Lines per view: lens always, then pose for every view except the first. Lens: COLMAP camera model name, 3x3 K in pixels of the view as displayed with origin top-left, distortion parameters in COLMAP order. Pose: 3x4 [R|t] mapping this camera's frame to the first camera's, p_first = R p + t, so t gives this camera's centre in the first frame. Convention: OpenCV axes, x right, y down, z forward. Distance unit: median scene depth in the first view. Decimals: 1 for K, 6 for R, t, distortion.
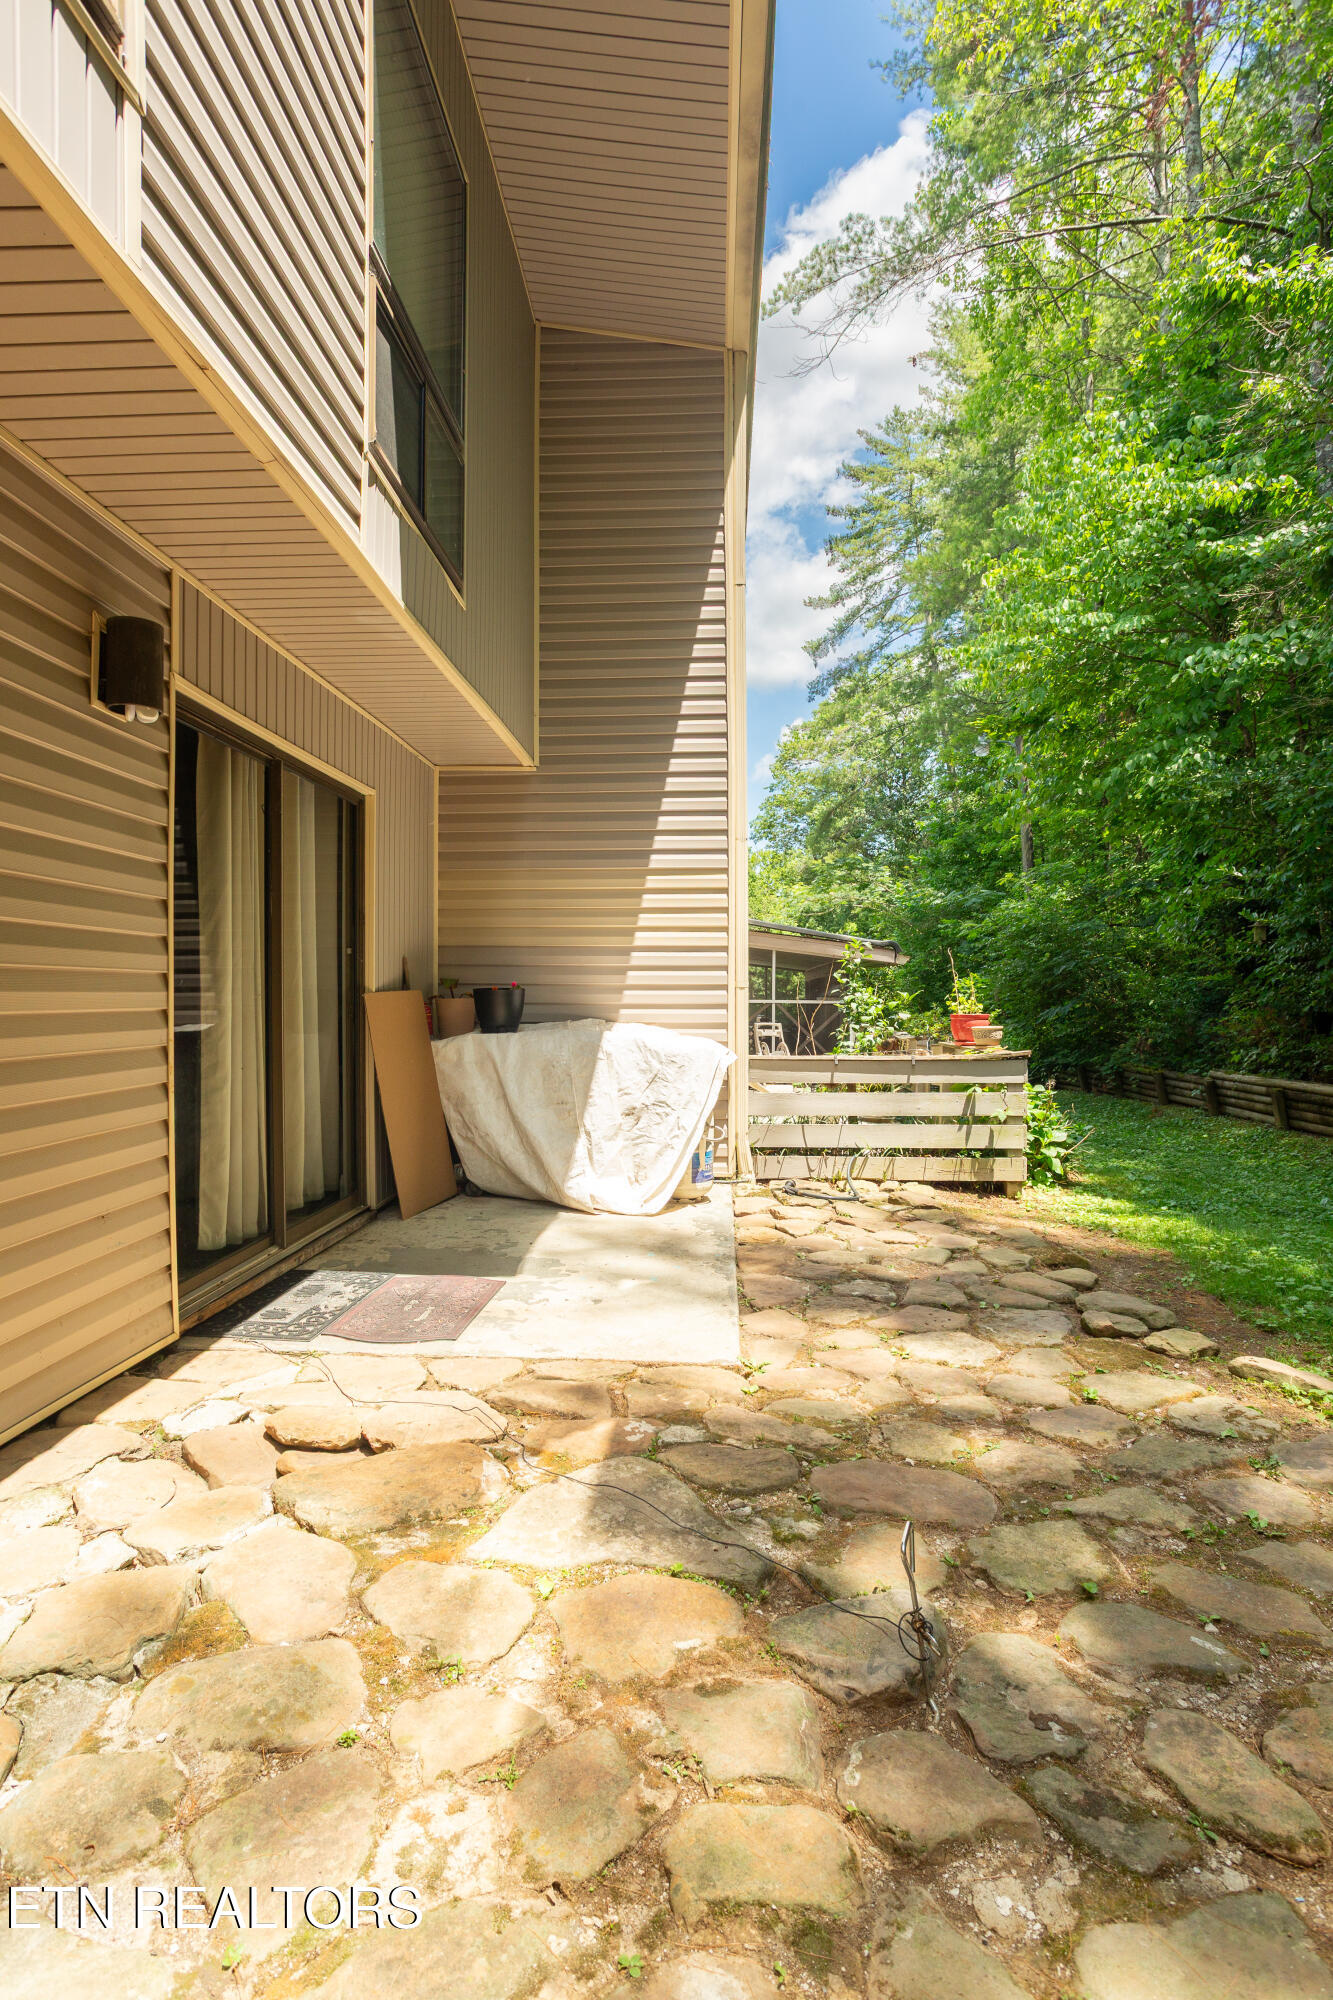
lens RADIAL K [[1009.5, 0, 700.6], [0, 1009.5, 997.5], [0, 0, 1]] dist [-0.069611, 0.060955]
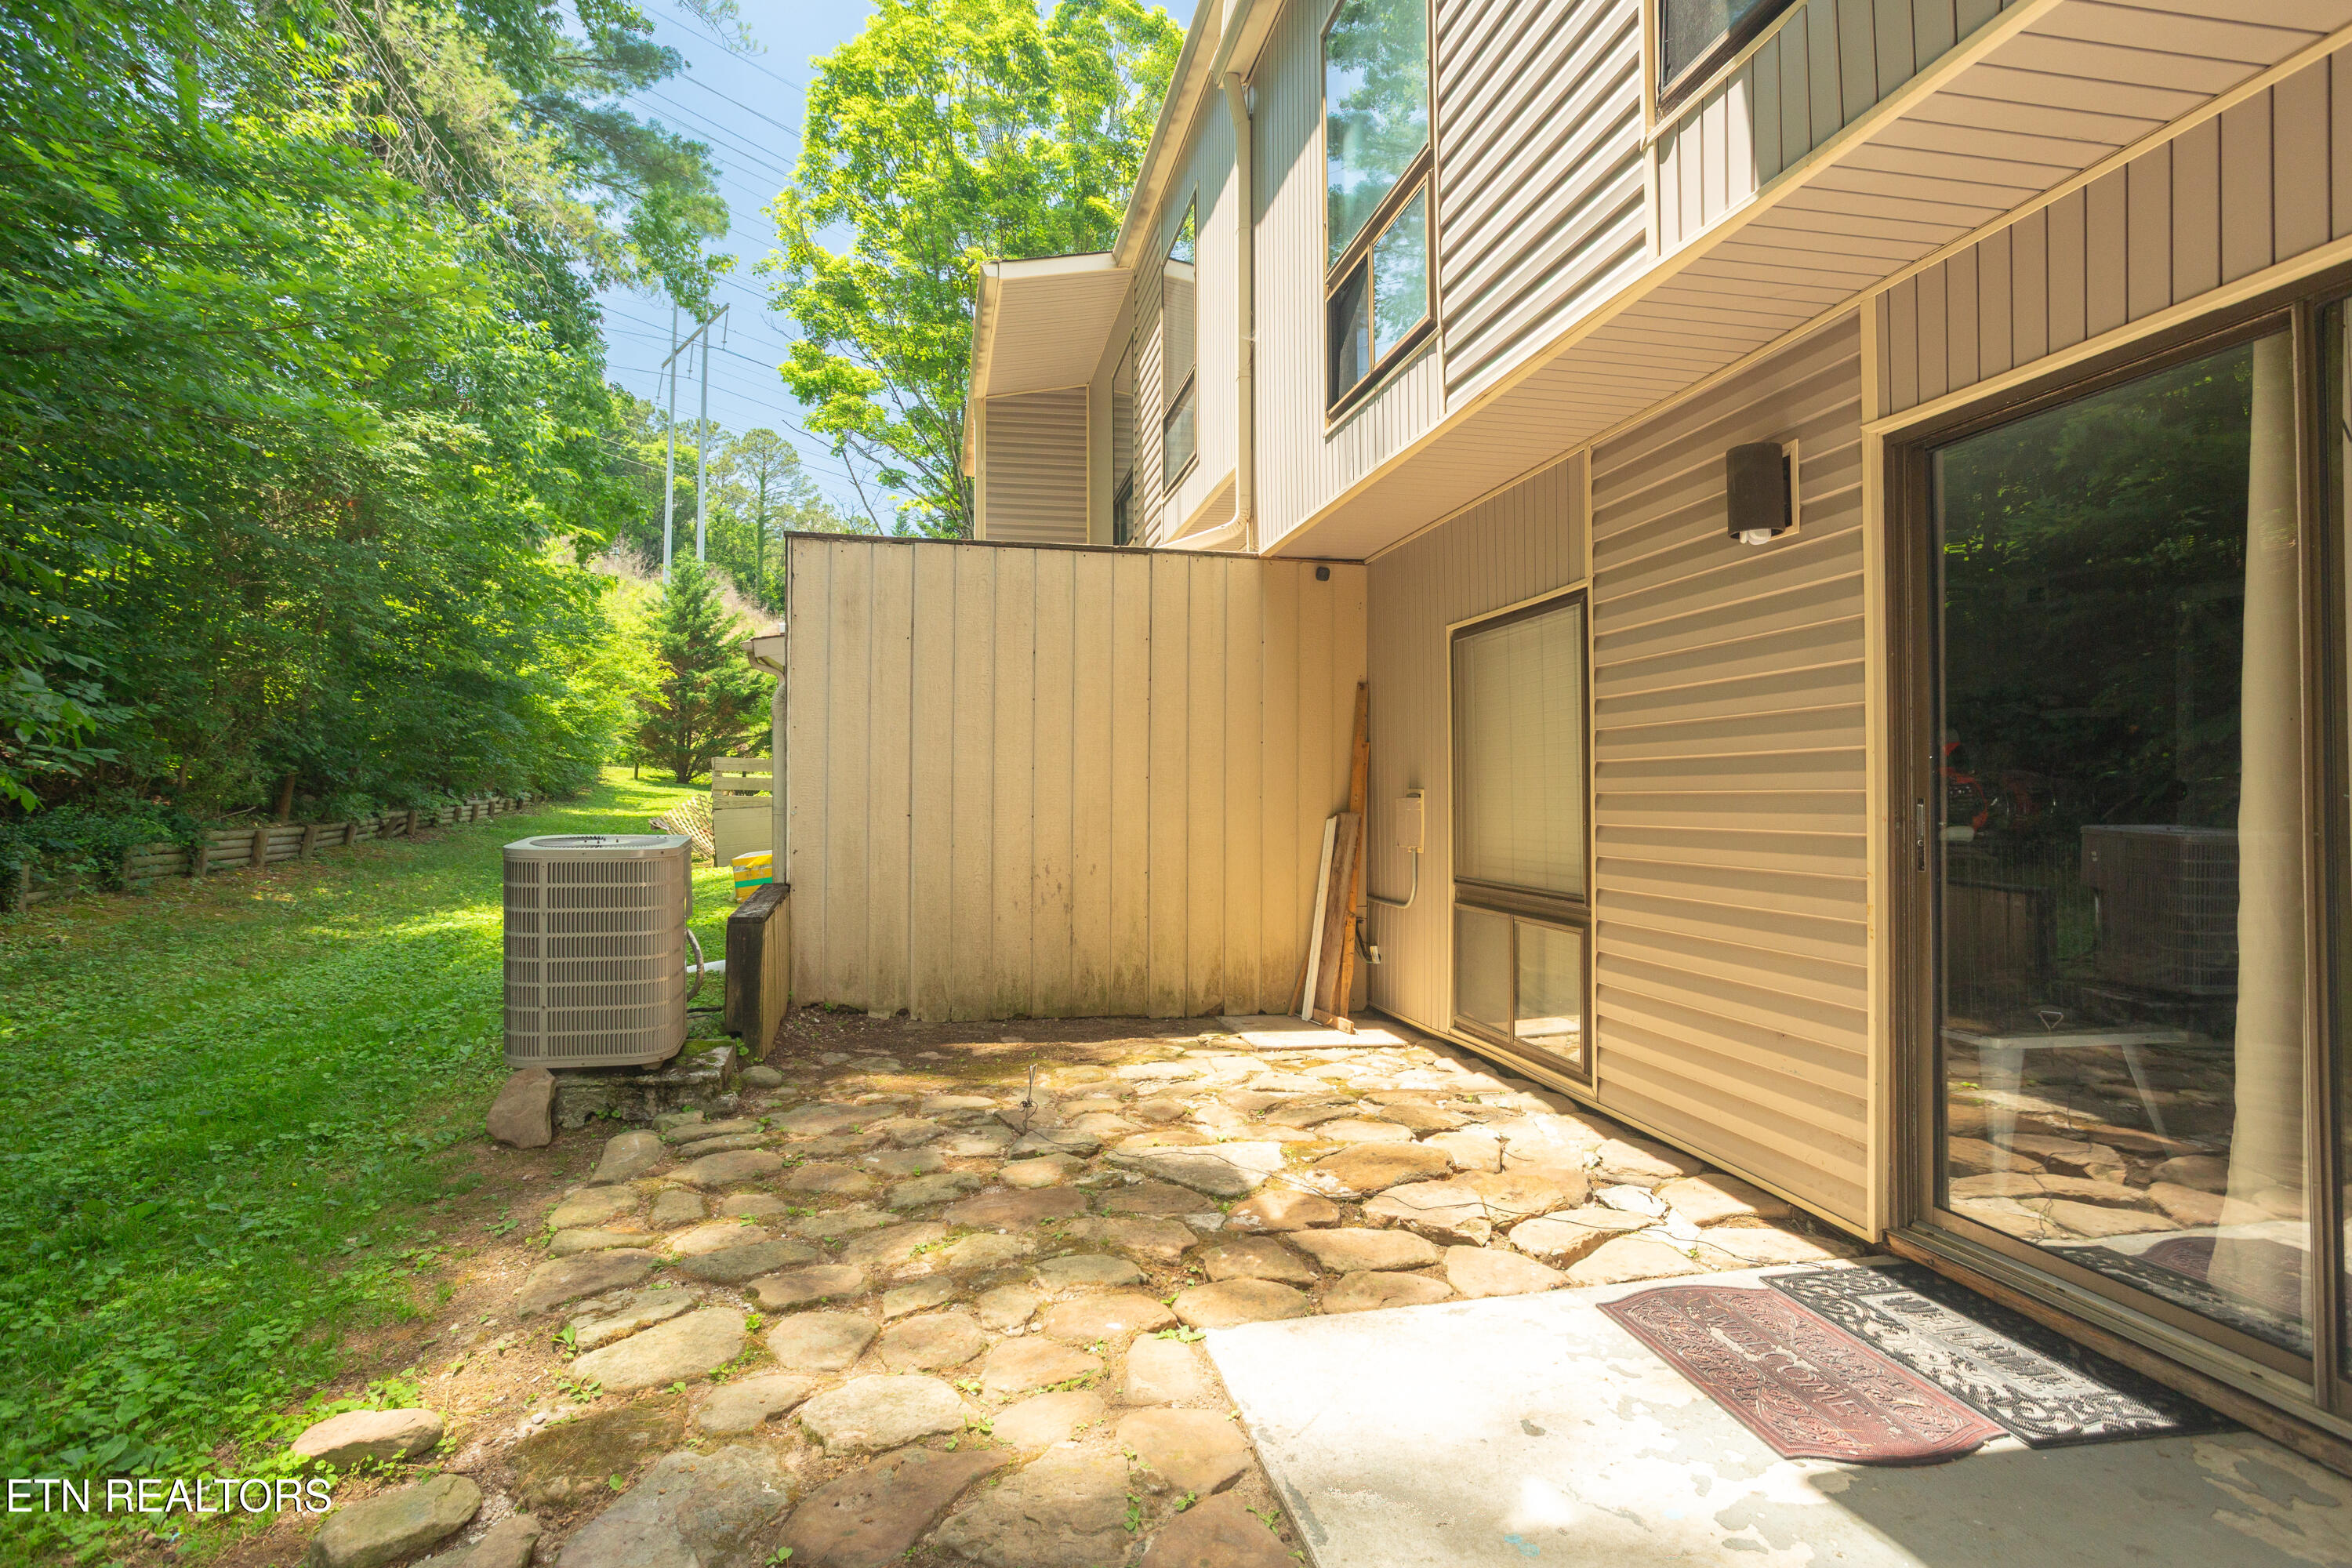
lens RADIAL K [[1217.9, 0, 1116.9], [0, 1217.9, 792.4], [0, 0, 1]] dist [0.000200, 0.042743]
pose [[-0.984026, 0.006844, -0.177896, 0.142405], [0.007465, 0.999968, -0.002826, -0.013800], [0.177871, -0.004109, -0.984045, 1.048485]]
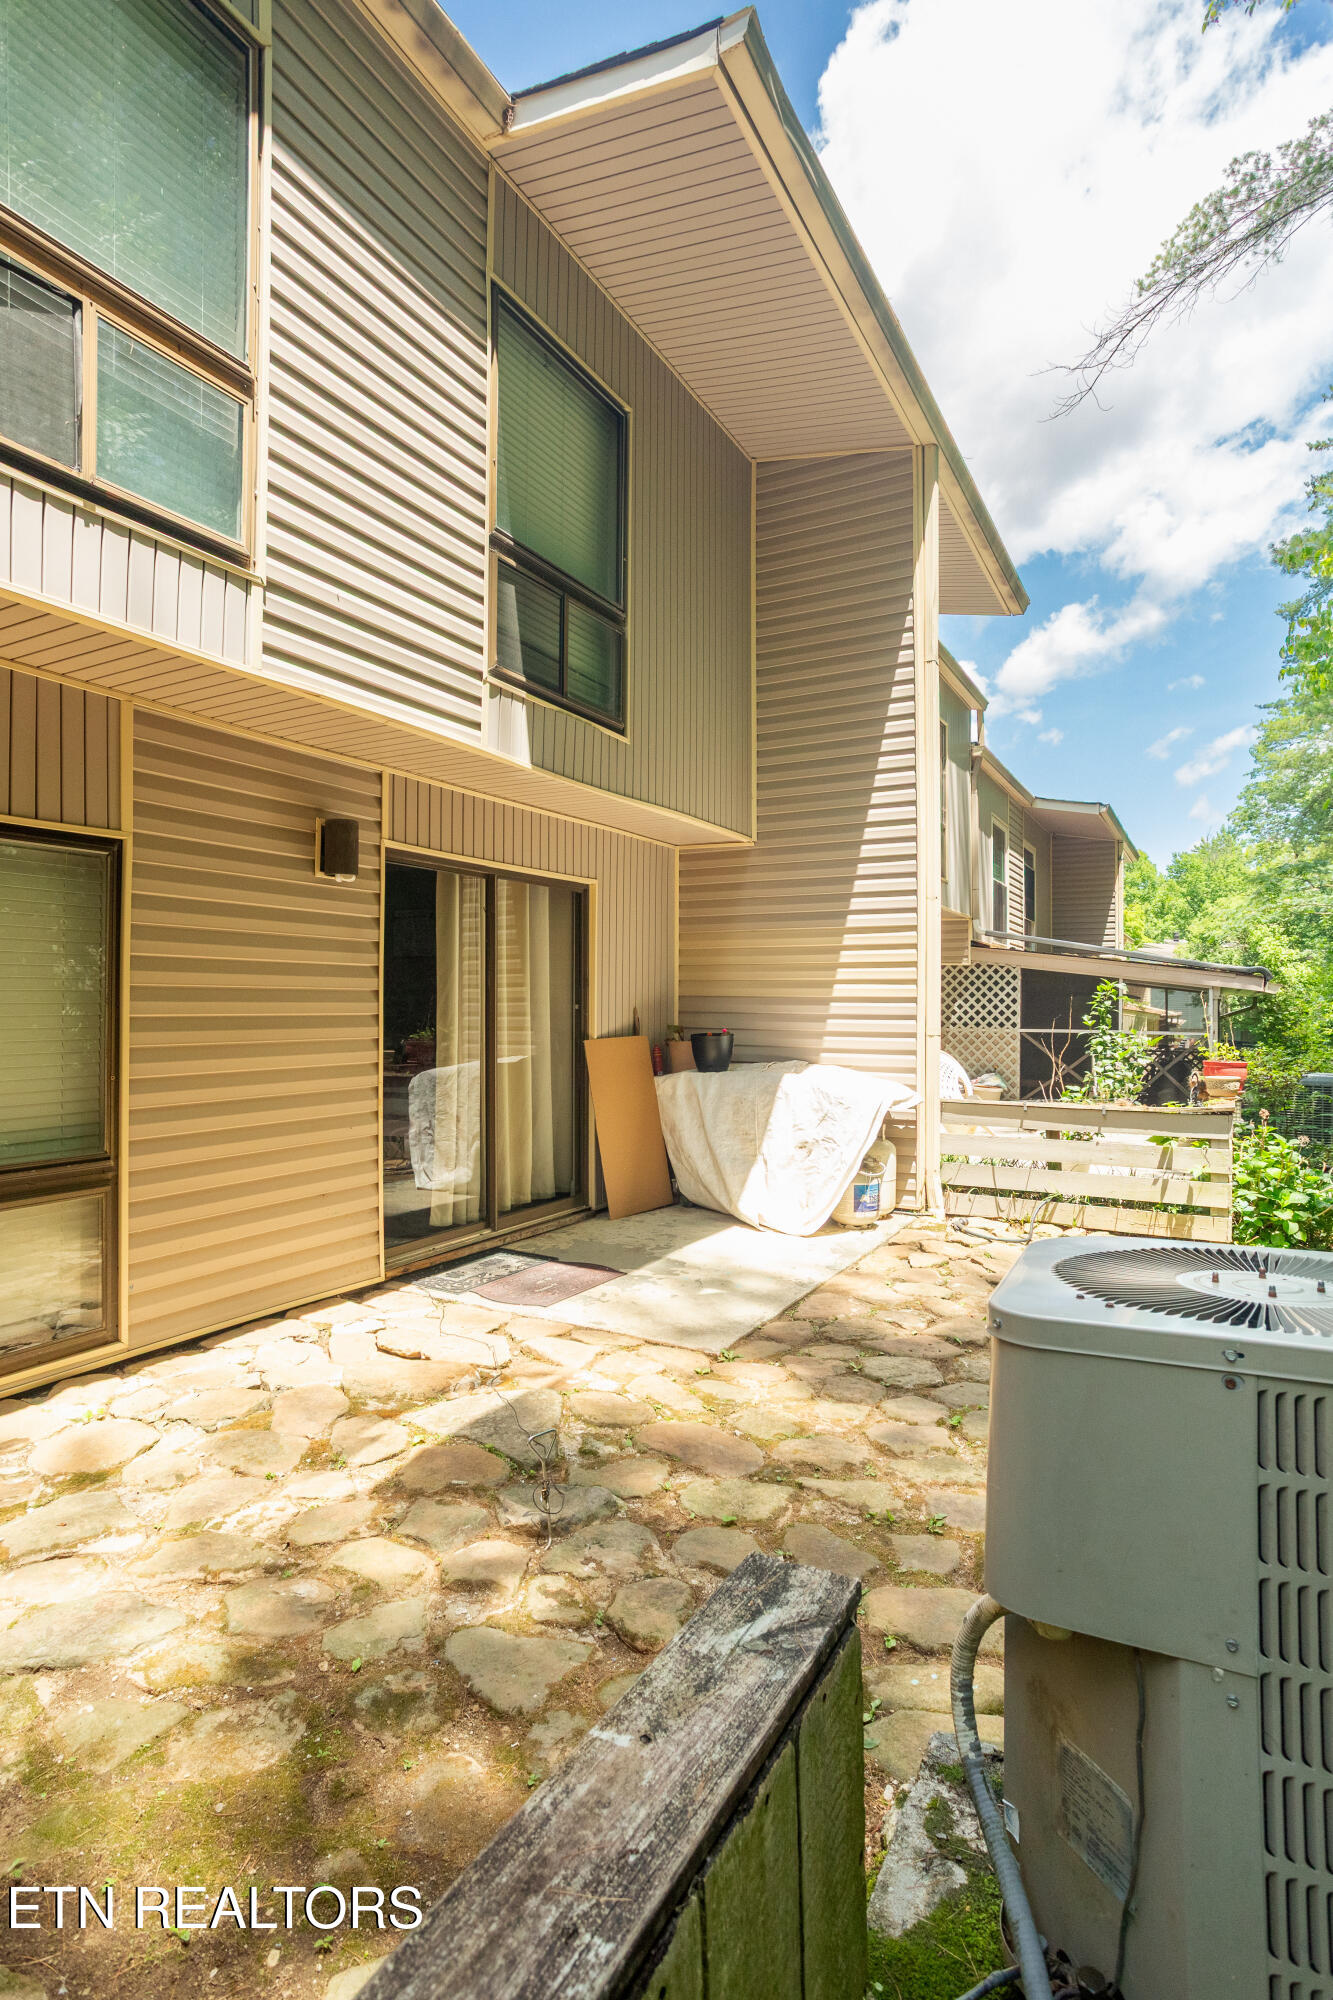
lens RADIAL K [[1030.5, 0, 698.0], [0, 1030.5, 1002.6], [0, 0, 1]] dist [-0.055045, 0.042226]
pose [[0.901242, 0.006915, -0.433260, 0.320407], [-0.008698, 0.999960, -0.002132, -0.044212], [0.433228, 0.005690, 0.901266, -0.108565]]
